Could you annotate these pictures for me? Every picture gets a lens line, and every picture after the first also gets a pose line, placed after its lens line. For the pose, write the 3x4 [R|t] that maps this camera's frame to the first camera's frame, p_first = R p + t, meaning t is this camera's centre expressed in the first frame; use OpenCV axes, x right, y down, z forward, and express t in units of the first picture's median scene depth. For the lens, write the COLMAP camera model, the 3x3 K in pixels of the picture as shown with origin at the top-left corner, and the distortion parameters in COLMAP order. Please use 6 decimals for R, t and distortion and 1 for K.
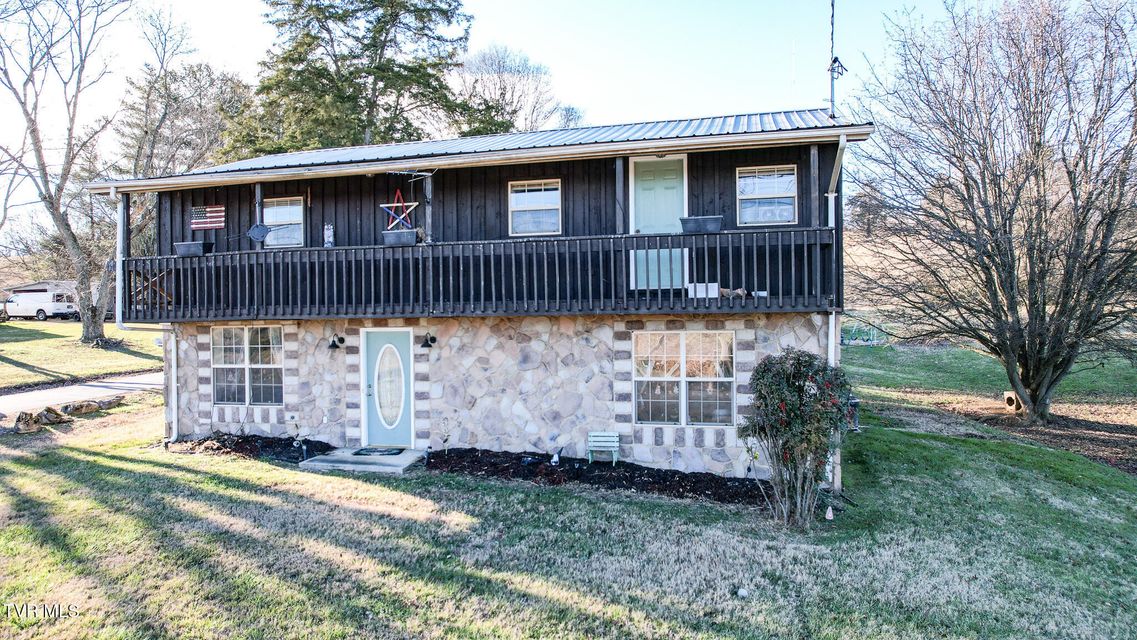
lens RADIAL K [[723.9, 0, 567.7], [0, 723.9, 323.1], [0, 0, 1]] dist [-0.051648, 0.034445]
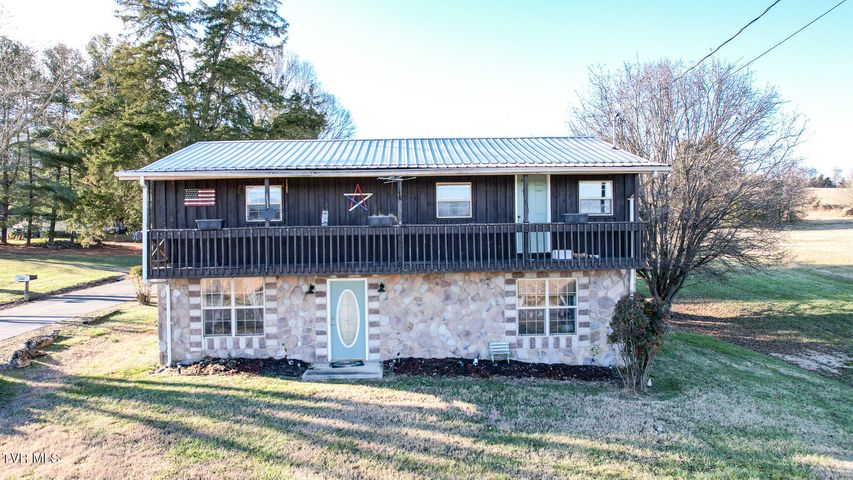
lens RADIAL K [[543.1, 0, 424.5], [0, 543.1, 240.7], [0, 0, 1]] dist [-0.051648, 0.034445]
pose [[0.957247, -0.003846, 0.289246, -0.433210], [0.005180, 0.999979, -0.003848, -0.066718], [-0.289225, 0.005181, 0.957247, -0.094827]]
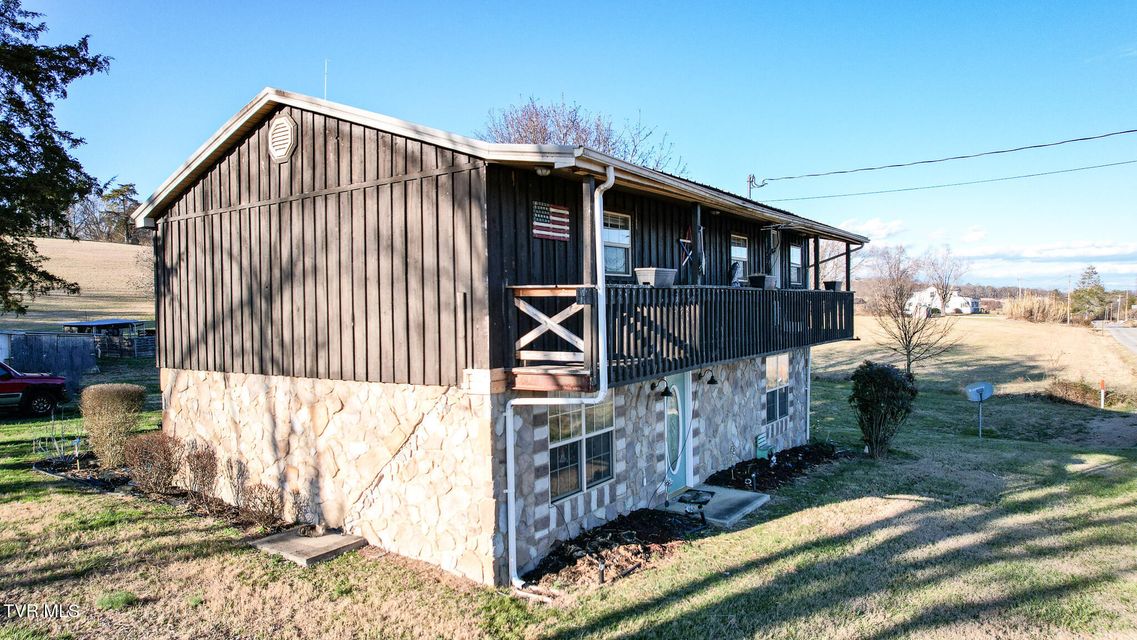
lens RADIAL K [[723.9, 0, 572.3], [0, 723.9, 313.8], [0, 0, 1]] dist [-0.051648, 0.034445]
pose [[0.337576, -0.001014, 0.941298, -1.241124], [0.018338, 0.999817, -0.005499, -0.064808], [-0.941120, 0.019118, 0.337532, 0.837514]]
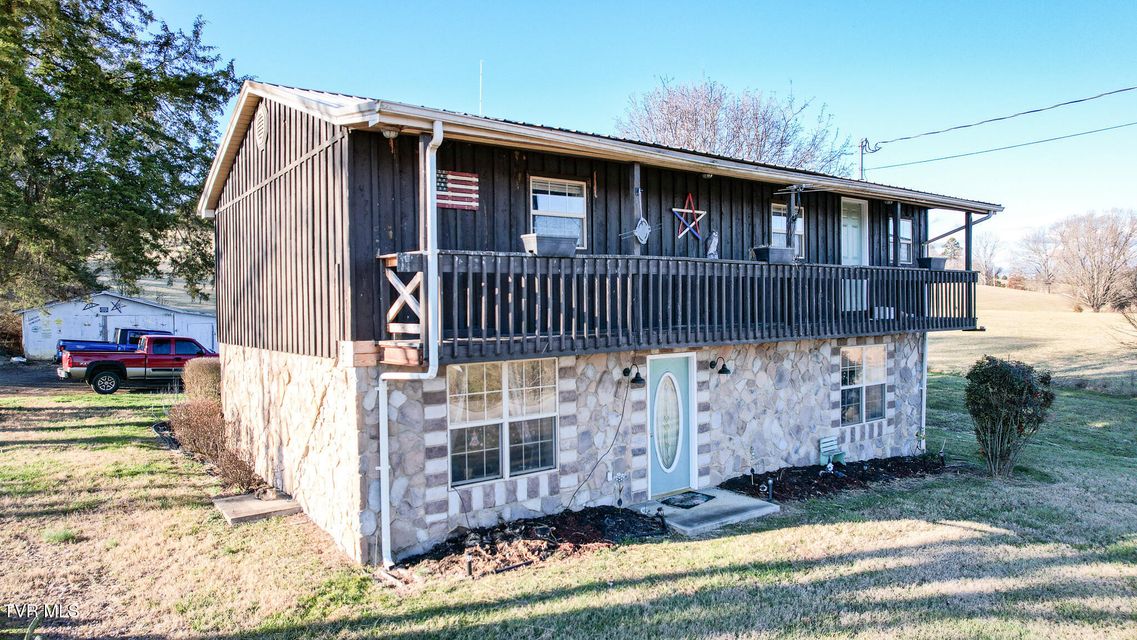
lens RADIAL K [[723.9, 0, 569.4], [0, 723.9, 314.8], [0, 0, 1]] dist [-0.051648, 0.034445]
pose [[0.630633, -0.002712, 0.776077, -1.022970], [0.011335, 0.999919, -0.005717, -0.036932], [-0.775999, 0.012402, 0.630613, 0.577607]]
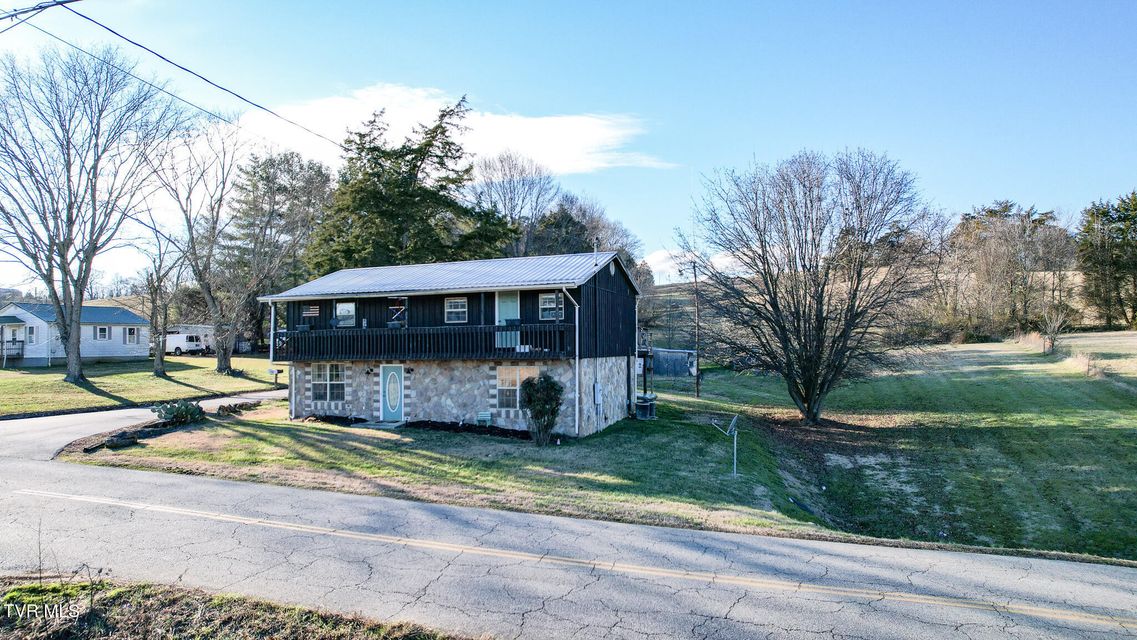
lens RADIAL K [[723.9, 0, 569.2], [0, 723.9, 326.1], [0, 0, 1]] dist [-0.051648, 0.034445]
pose [[0.995726, -0.002897, -0.092313, 0.487434], [-0.000820, 0.999191, -0.040205, -0.021951], [0.092355, 0.040108, 0.994918, -1.123679]]
